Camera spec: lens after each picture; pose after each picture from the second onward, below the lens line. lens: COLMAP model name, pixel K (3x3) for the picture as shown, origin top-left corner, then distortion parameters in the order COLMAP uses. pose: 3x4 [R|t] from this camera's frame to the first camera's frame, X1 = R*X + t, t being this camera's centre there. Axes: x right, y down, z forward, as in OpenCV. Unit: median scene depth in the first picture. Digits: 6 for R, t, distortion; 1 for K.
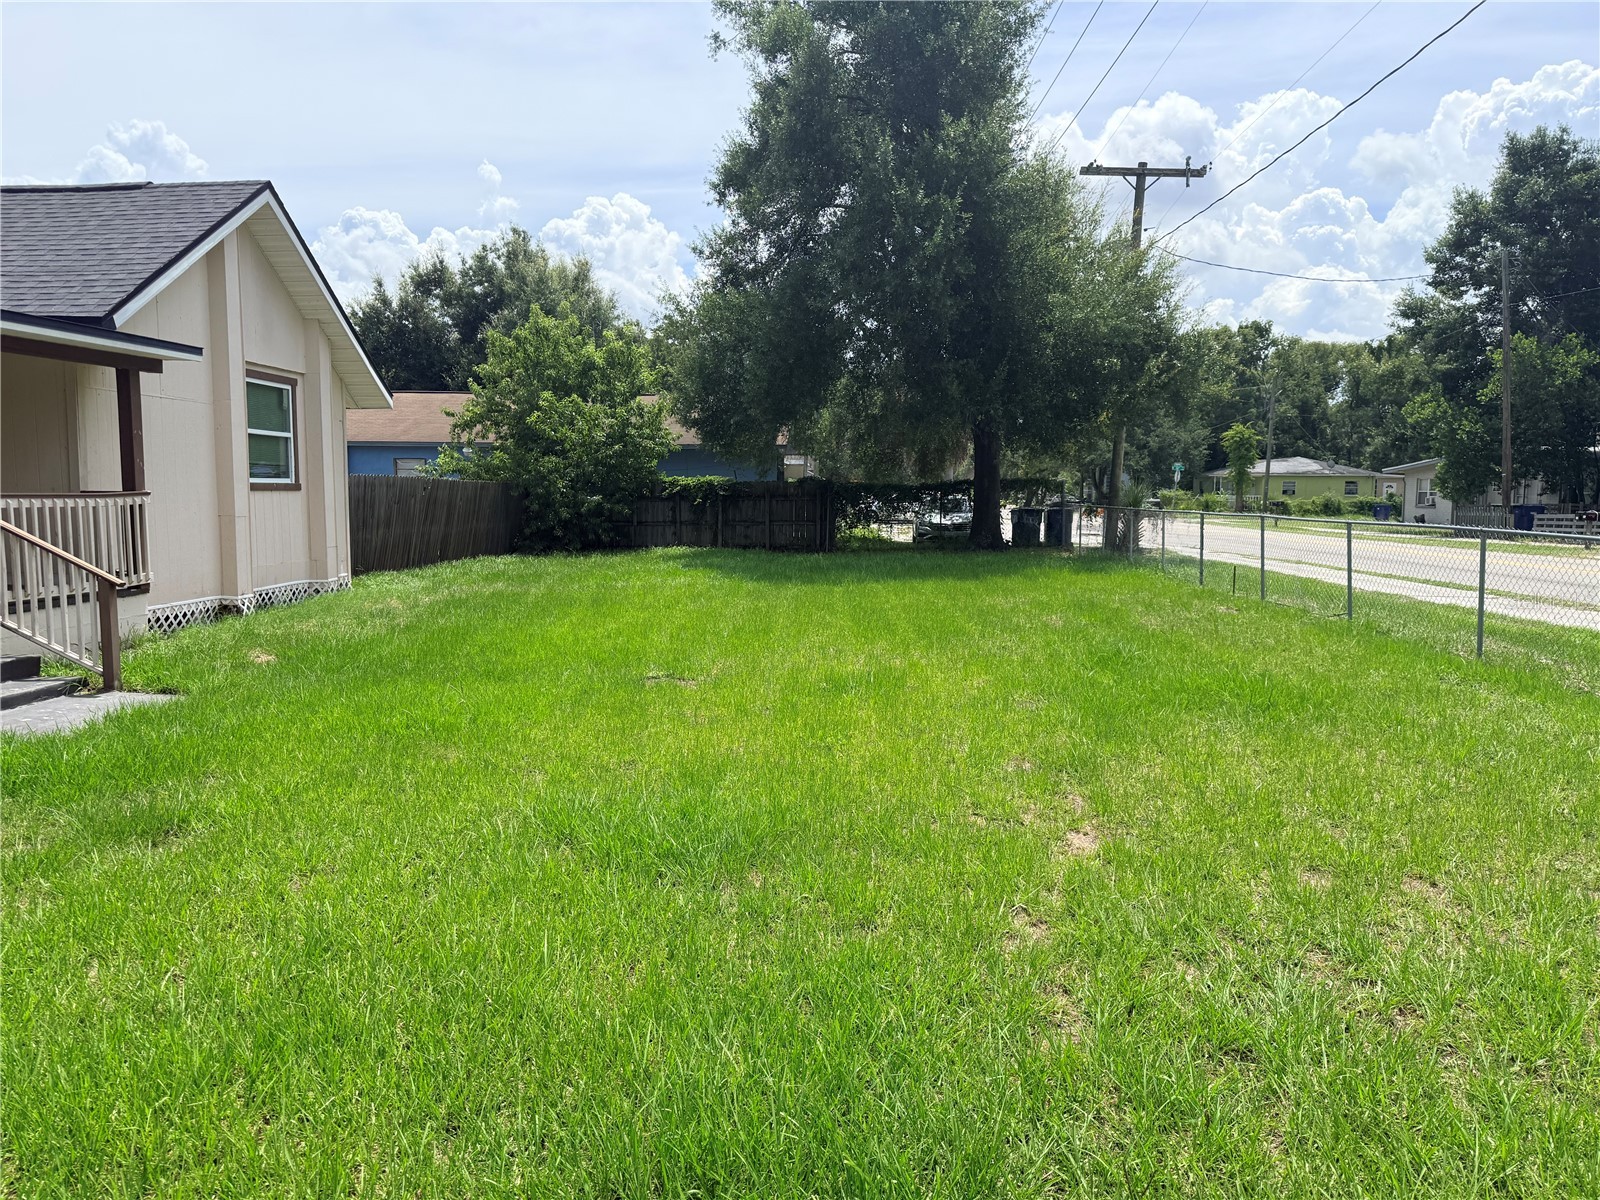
lens RADIAL K [[1133.8, 0, 800.0], [0, 1133.8, 600.0], [0, 0, 1]] dist [0.018963, -0.001520]
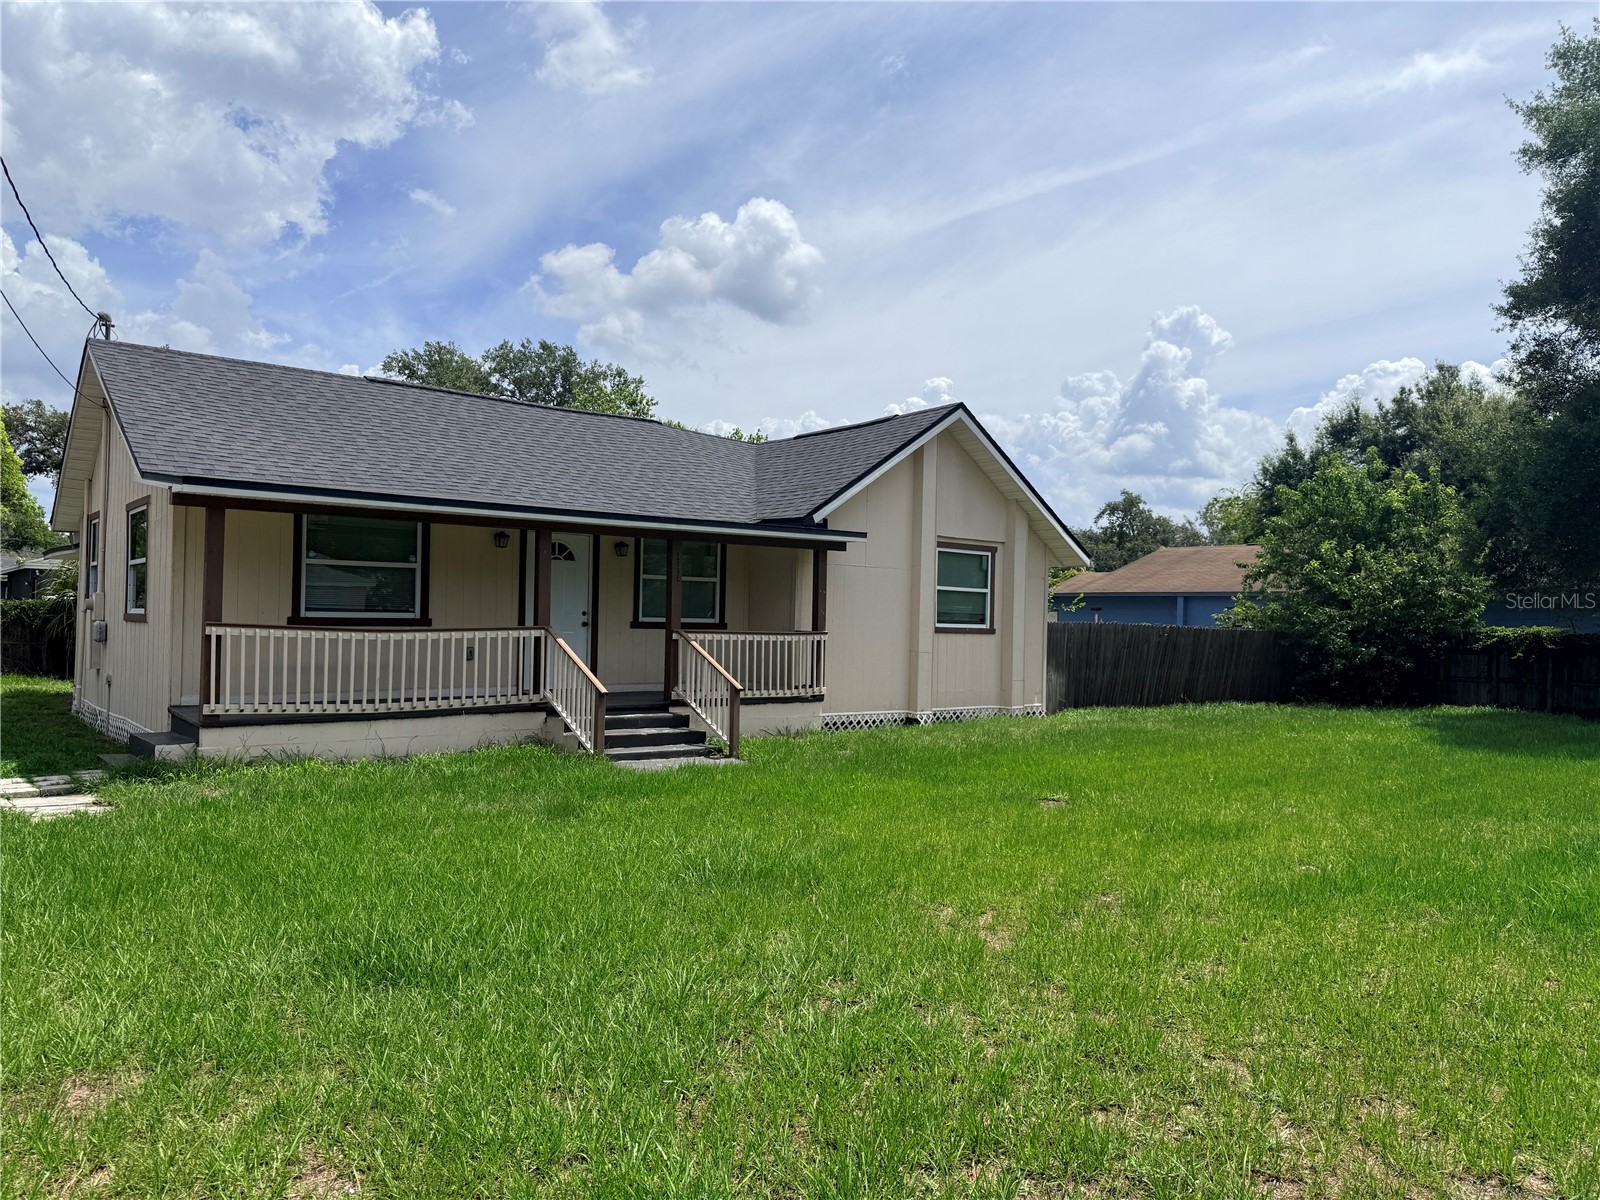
lens RADIAL K [[1153.1, 0, 808.5], [0, 1153.1, 605.6], [0, 0, 1]] dist [0.044402, -0.003414]
pose [[0.672064, -0.002513, -0.740489, 0.363252], [-0.089869, 0.992326, -0.084932, -0.000464], [0.735020, 0.123627, 0.666680, -0.006428]]
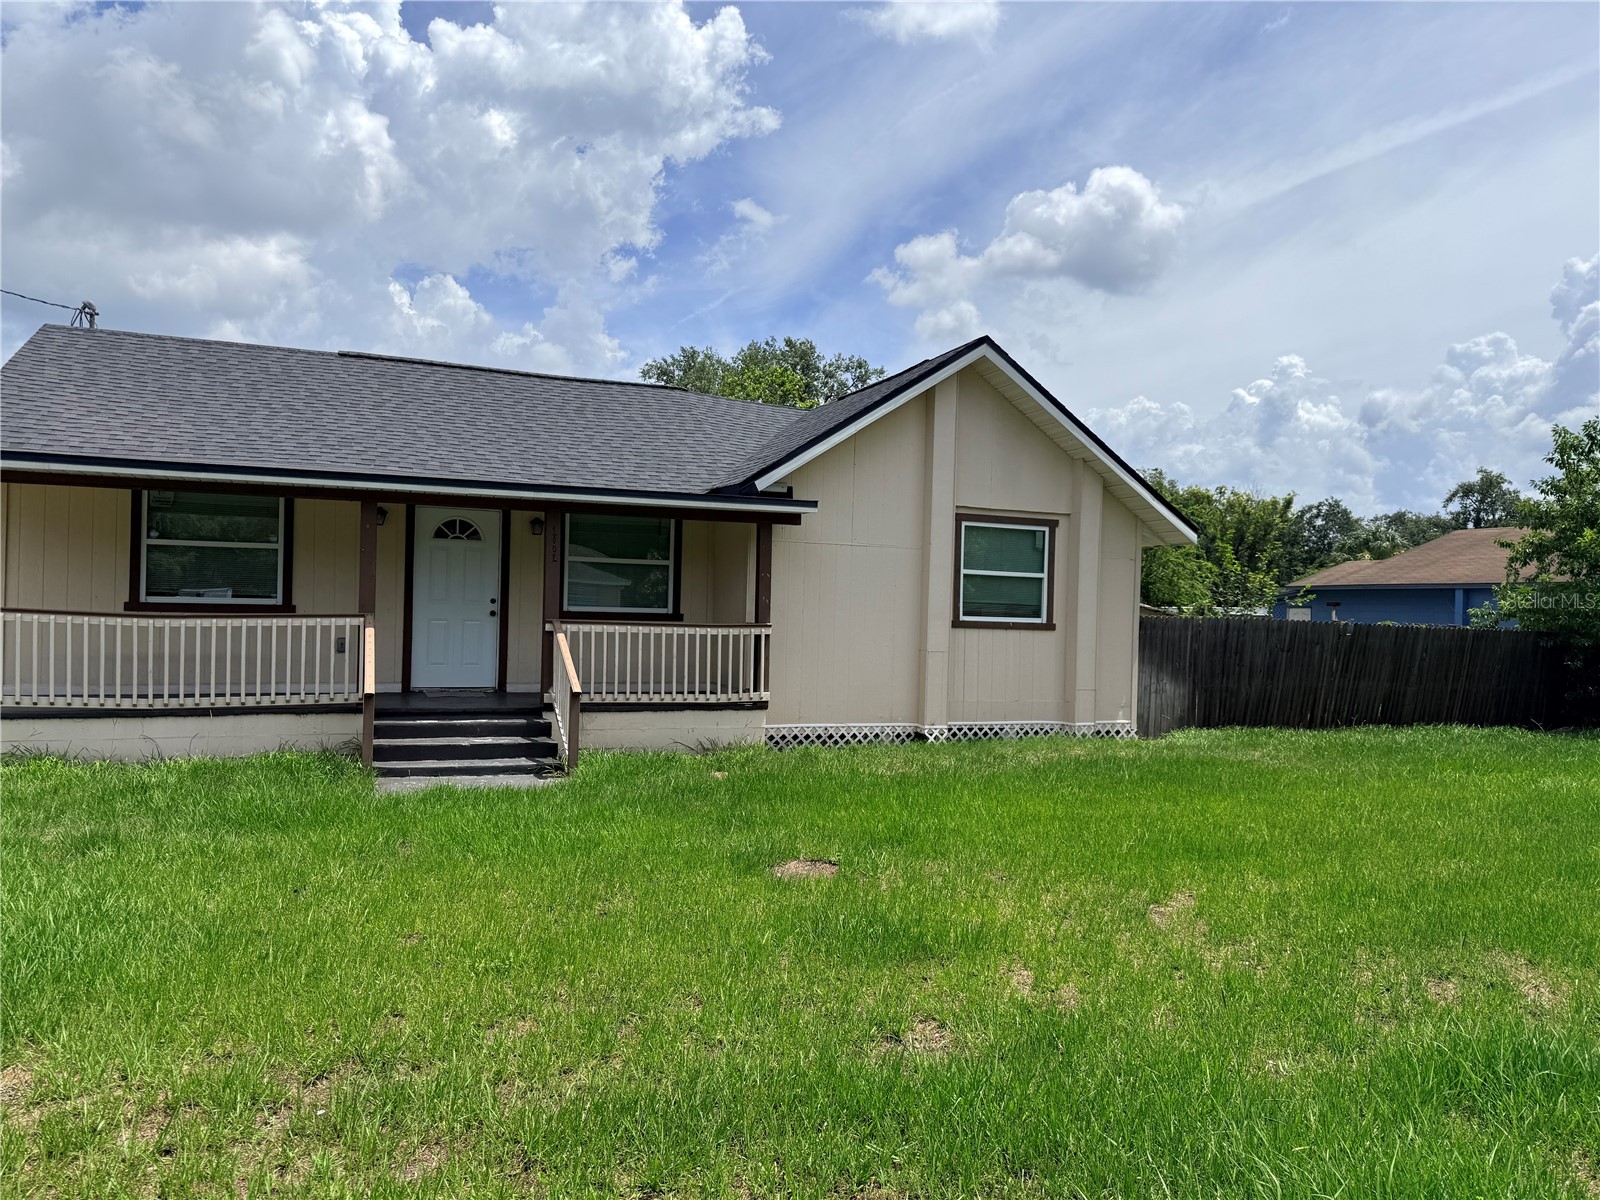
lens RADIAL K [[1112.8, 0, 800.4], [0, 1112.8, 605.1], [0, 0, 1]] dist [0.080077, -0.108168]
pose [[0.409059, -0.000017, -0.912508, 0.357236], [-0.114618, 0.992079, -0.051400, -0.041845], [0.905281, 0.125616, 0.405817, 0.394429]]
